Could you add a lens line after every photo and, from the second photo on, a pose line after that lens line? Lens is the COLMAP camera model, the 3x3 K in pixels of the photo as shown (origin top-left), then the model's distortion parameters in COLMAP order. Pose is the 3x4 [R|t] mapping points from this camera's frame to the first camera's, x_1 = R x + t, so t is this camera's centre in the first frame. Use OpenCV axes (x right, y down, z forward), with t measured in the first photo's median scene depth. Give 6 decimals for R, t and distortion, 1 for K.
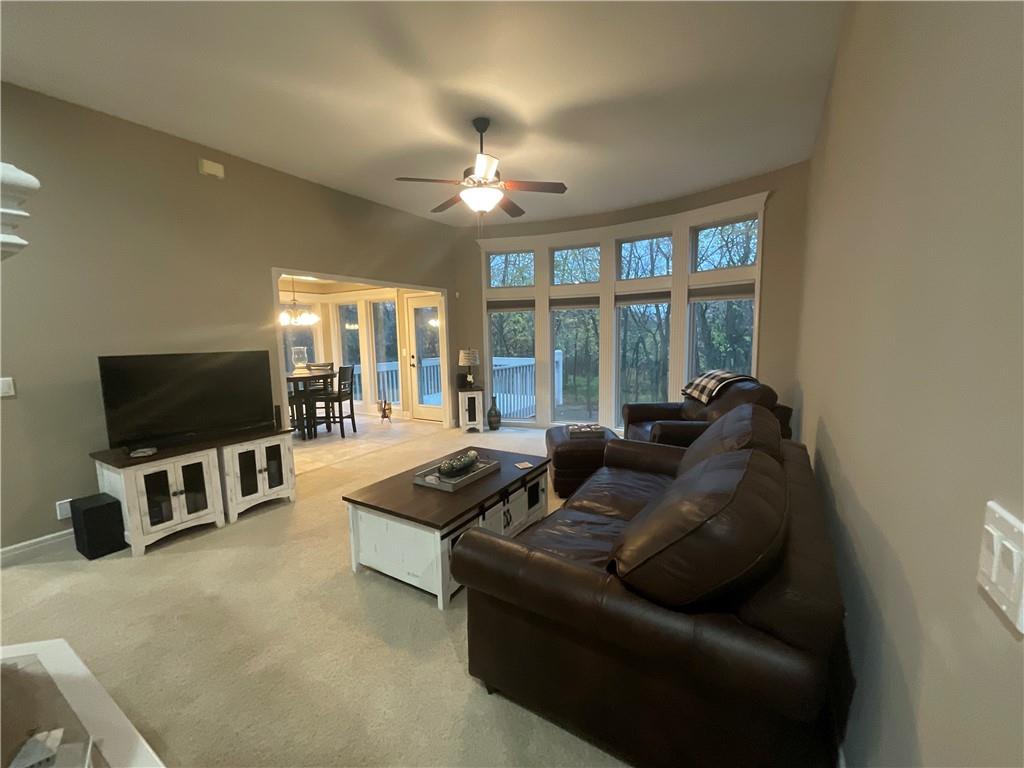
lens RADIAL K [[413.9, 0, 512.1], [0, 413.9, 384.9], [0, 0, 1]] dist [-0.000273, -0.000105]
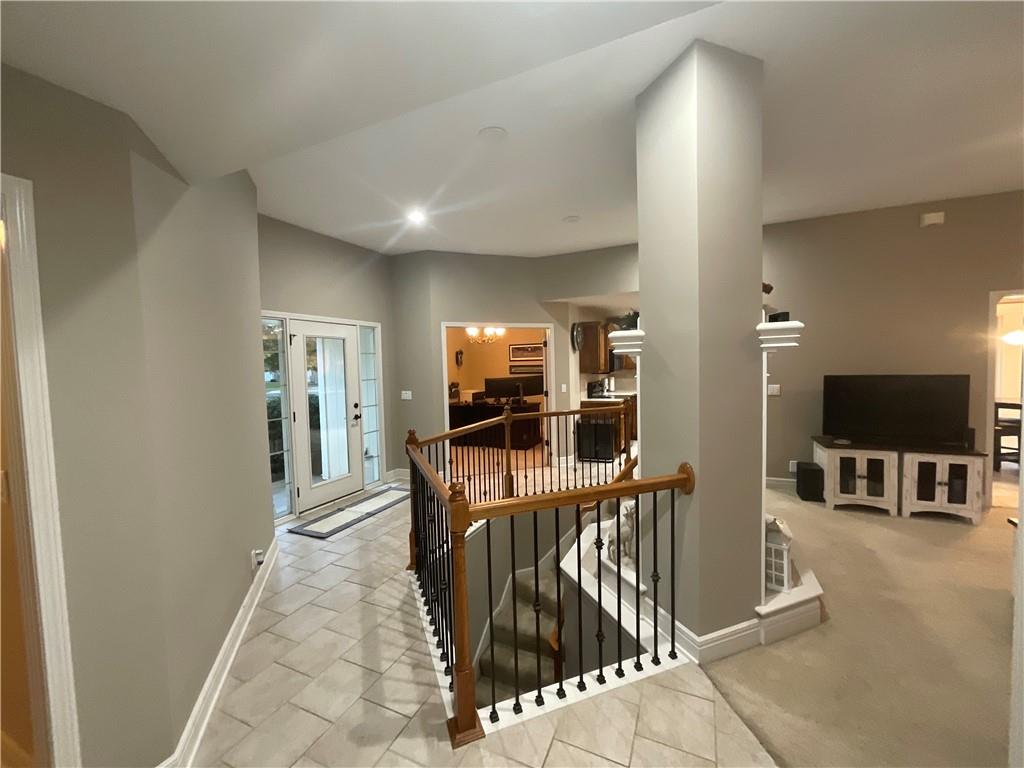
lens RADIAL K [[413.9, 0, 512.1], [0, 413.9, 384.9], [0, 0, 1]] dist [-0.000273, -0.000105]
pose [[0.126497, 0.066480, -0.989737, 0.357835], [-0.096084, 0.993881, 0.054478, -0.003689], [0.987303, 0.088207, 0.132110, -0.328204]]
